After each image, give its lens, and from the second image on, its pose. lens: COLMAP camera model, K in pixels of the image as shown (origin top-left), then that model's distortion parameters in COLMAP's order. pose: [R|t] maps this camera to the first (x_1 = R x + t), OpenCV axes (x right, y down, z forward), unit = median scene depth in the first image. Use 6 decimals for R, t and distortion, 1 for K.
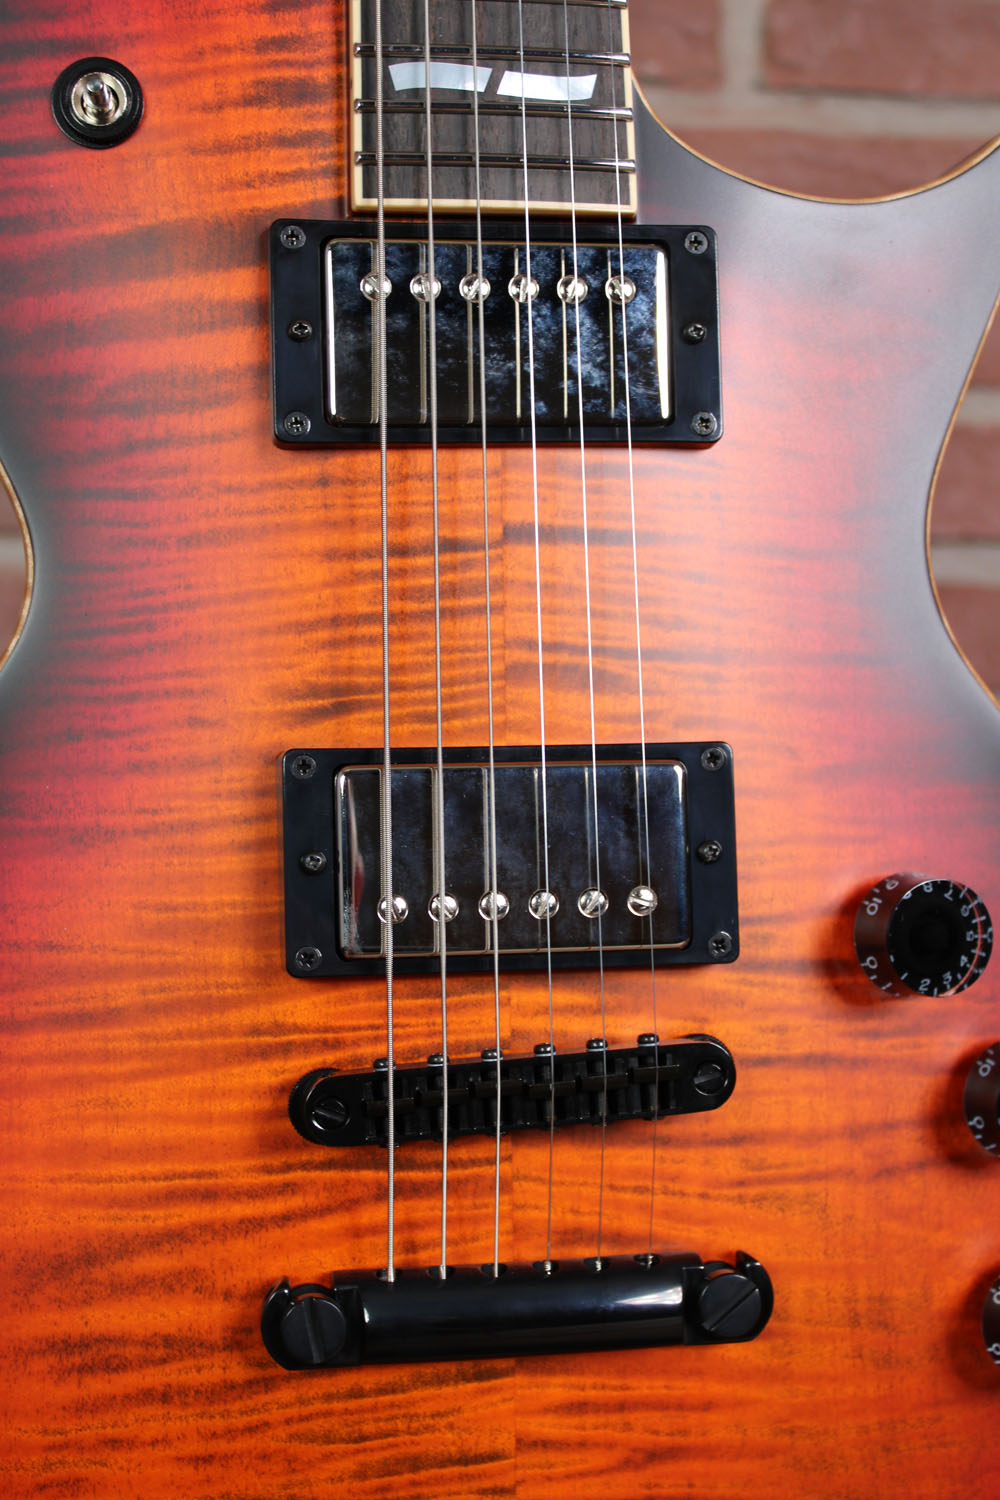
lens RADIAL K [[2261.2, 0, 511.0], [0, 2261.2, 750.7], [0, 0, 1]] dist [0.000514, 0.000000]
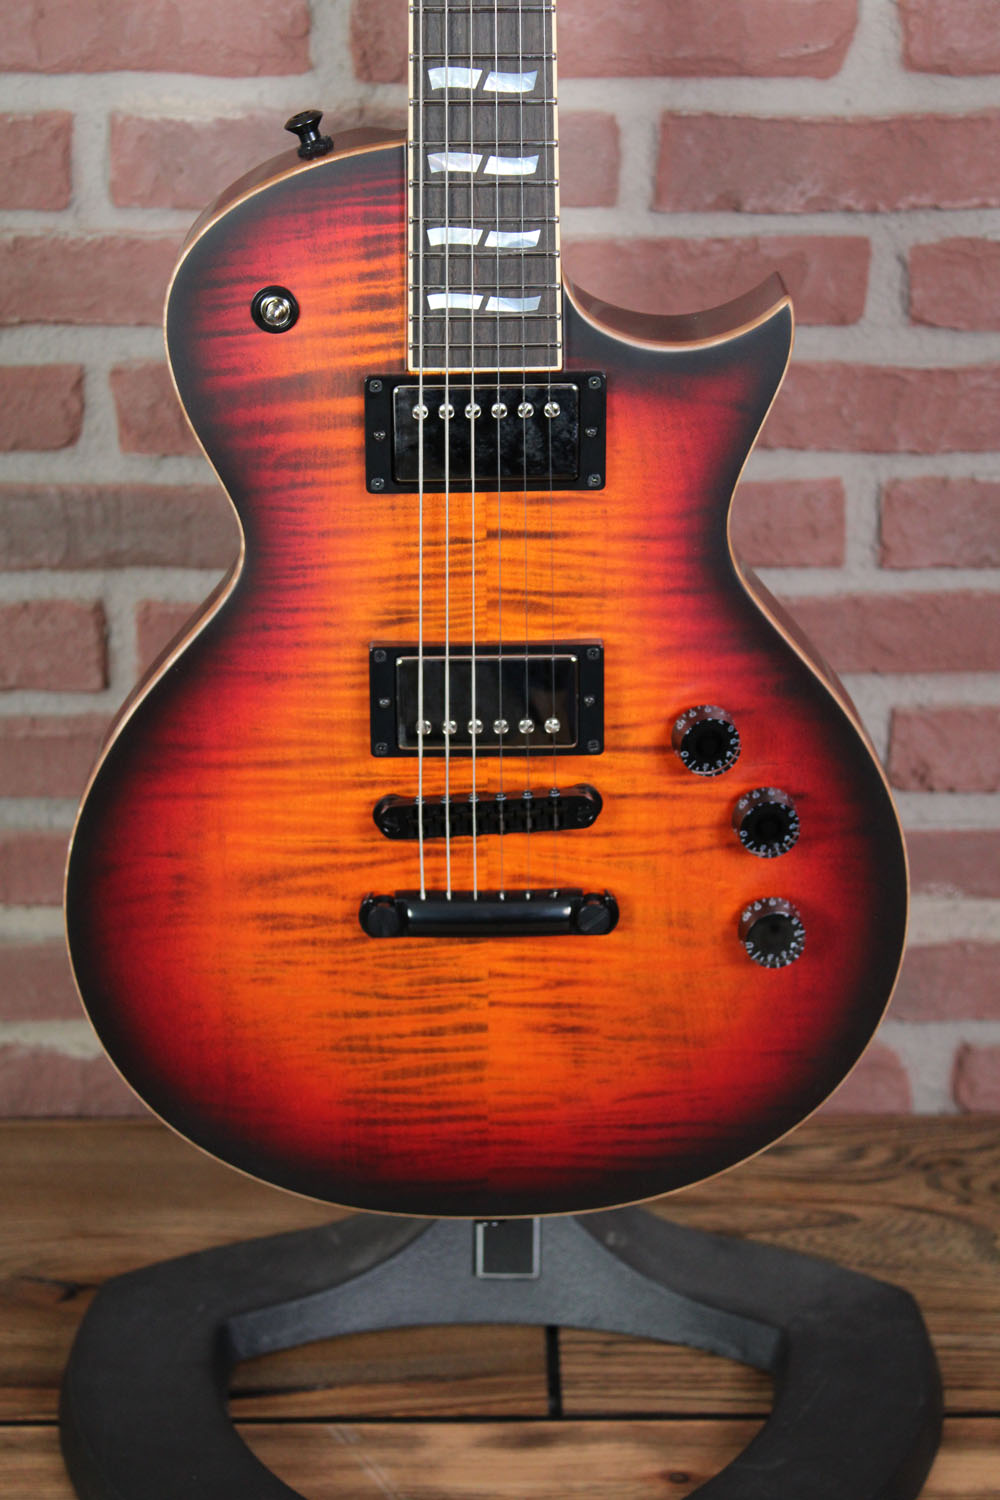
lens RADIAL K [[3440.4, 0, 518.8], [0, 3440.4, 806.8], [0, 0, 1]] dist [0.092475, 0.000000]
pose [[0.989401, 0.064955, -0.129869, 0.419432], [-0.017085, 0.940234, 0.340100, -0.875873], [0.144198, -0.334276, 0.931379, -1.793828]]
